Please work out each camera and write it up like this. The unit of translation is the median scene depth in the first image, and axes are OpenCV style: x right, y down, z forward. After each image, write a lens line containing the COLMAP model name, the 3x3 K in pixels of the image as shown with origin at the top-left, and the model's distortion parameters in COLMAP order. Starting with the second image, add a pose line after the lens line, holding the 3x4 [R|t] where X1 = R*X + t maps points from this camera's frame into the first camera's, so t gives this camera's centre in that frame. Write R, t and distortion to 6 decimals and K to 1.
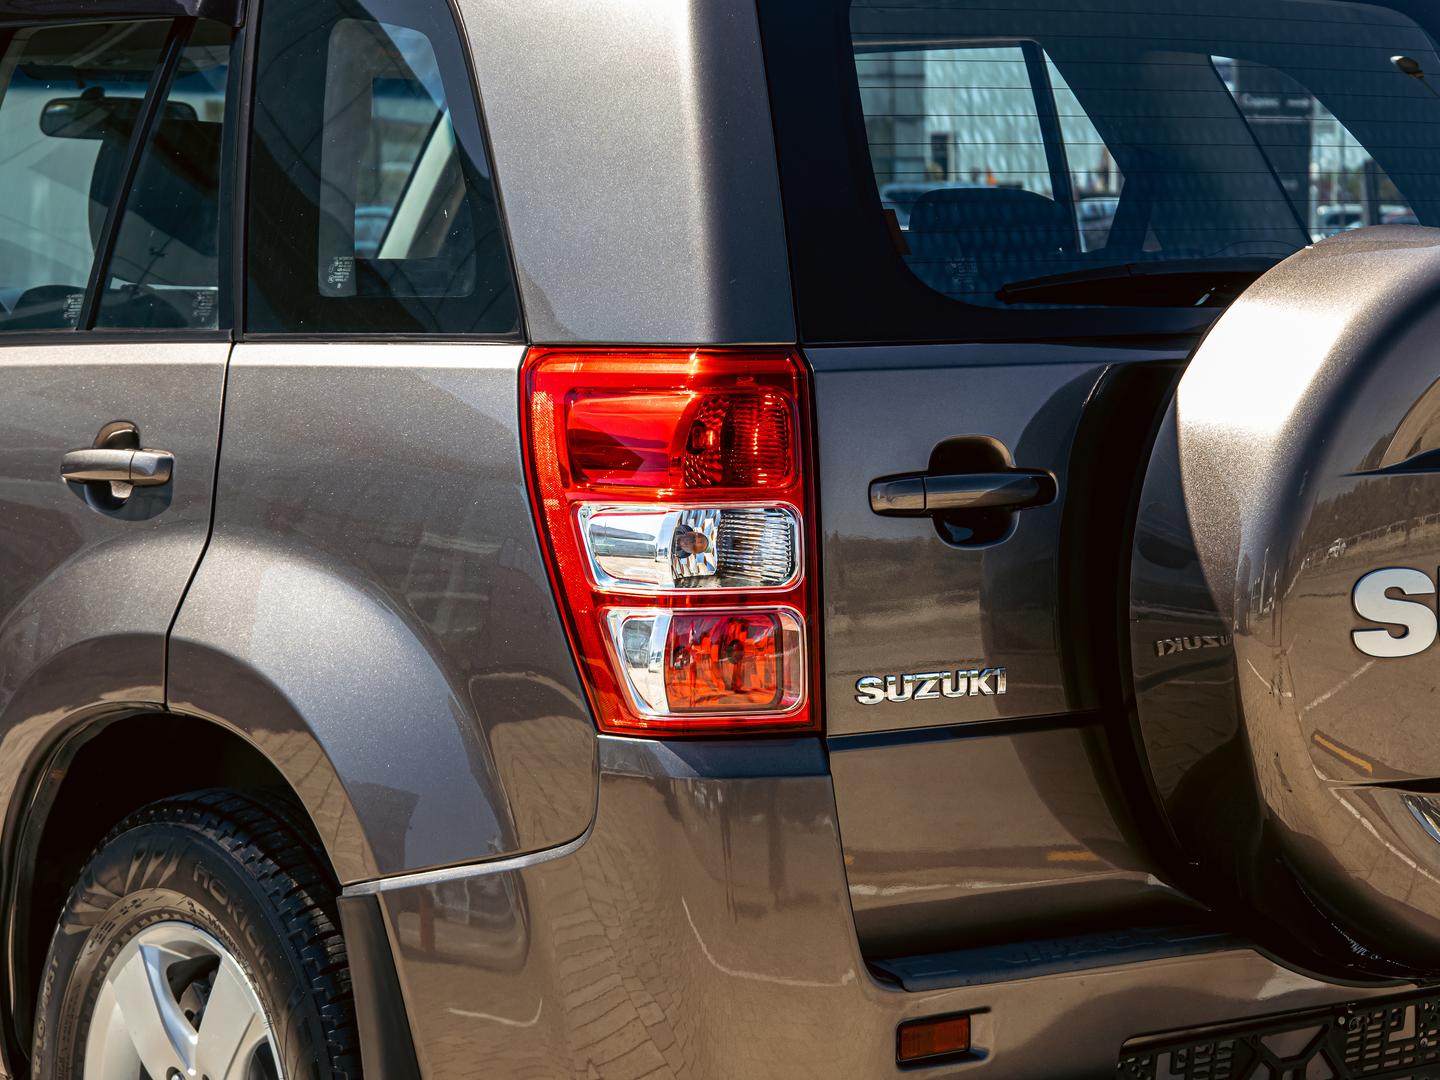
lens RADIAL K [[3858.9, 0, 720.0], [0, 3858.9, 540.0], [0, 0, 1]] dist [0.066203, 0.027294]
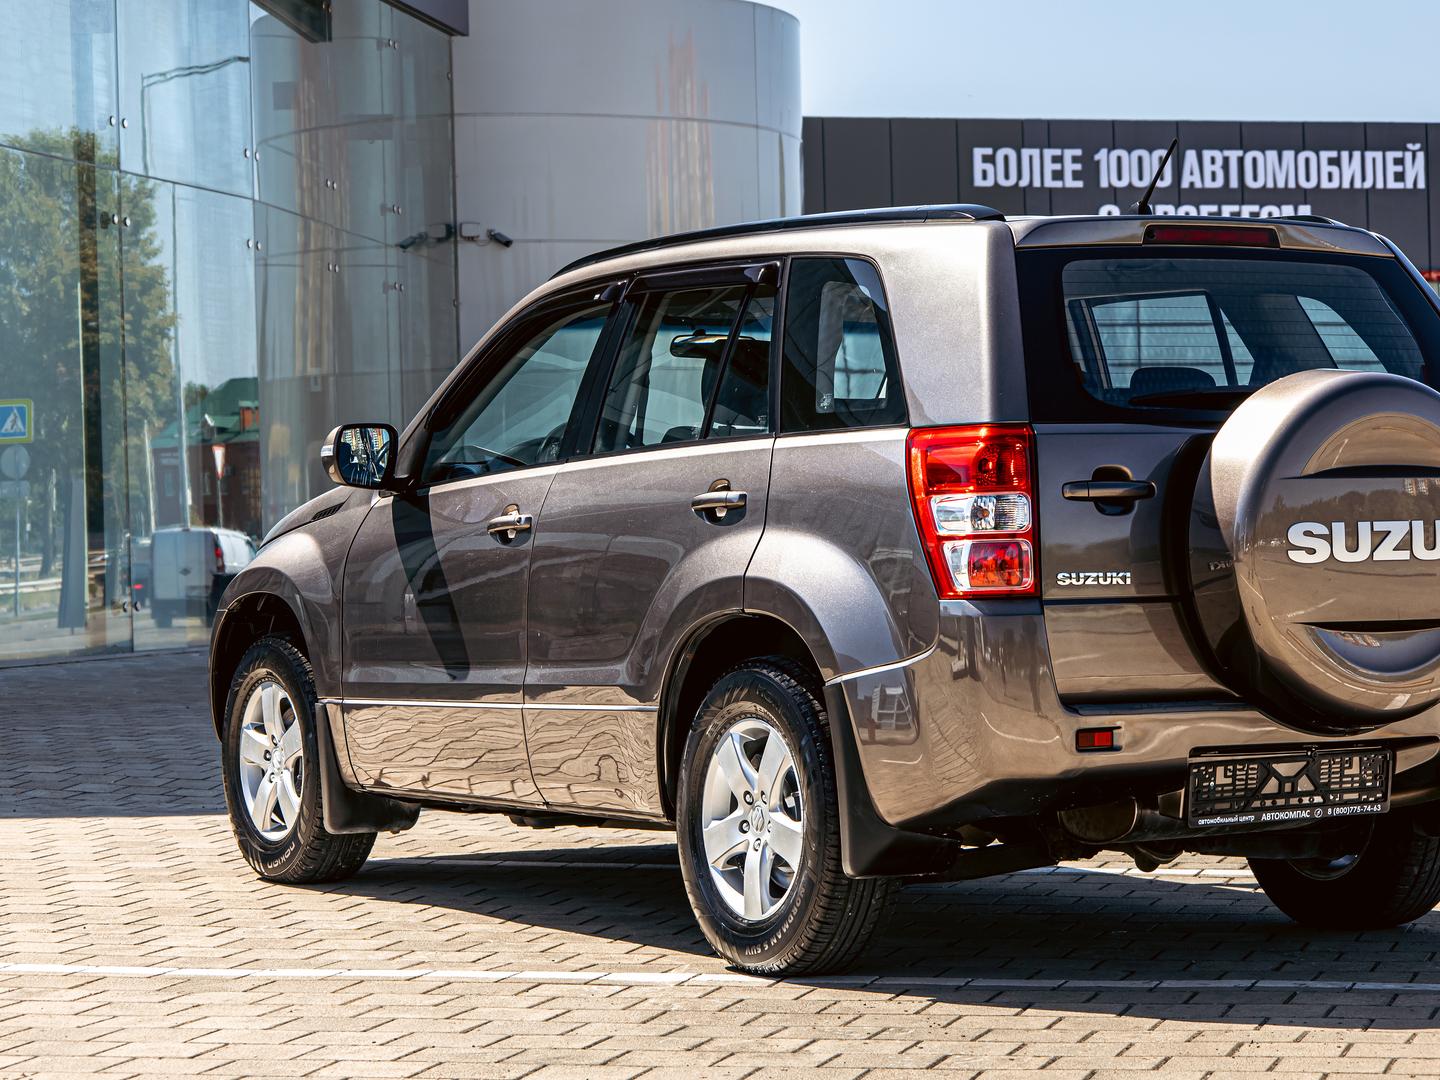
lens RADIAL K [[3858.9, 0, 720.0], [0, 3858.9, 540.0], [0, 0, 1]] dist [0.066203, 0.027294]
pose [[0.989826, -0.010248, -0.141917, 0.146186], [-0.000365, 0.997217, -0.074555, 0.167718], [0.142286, 0.073848, 0.987067, -1.106193]]
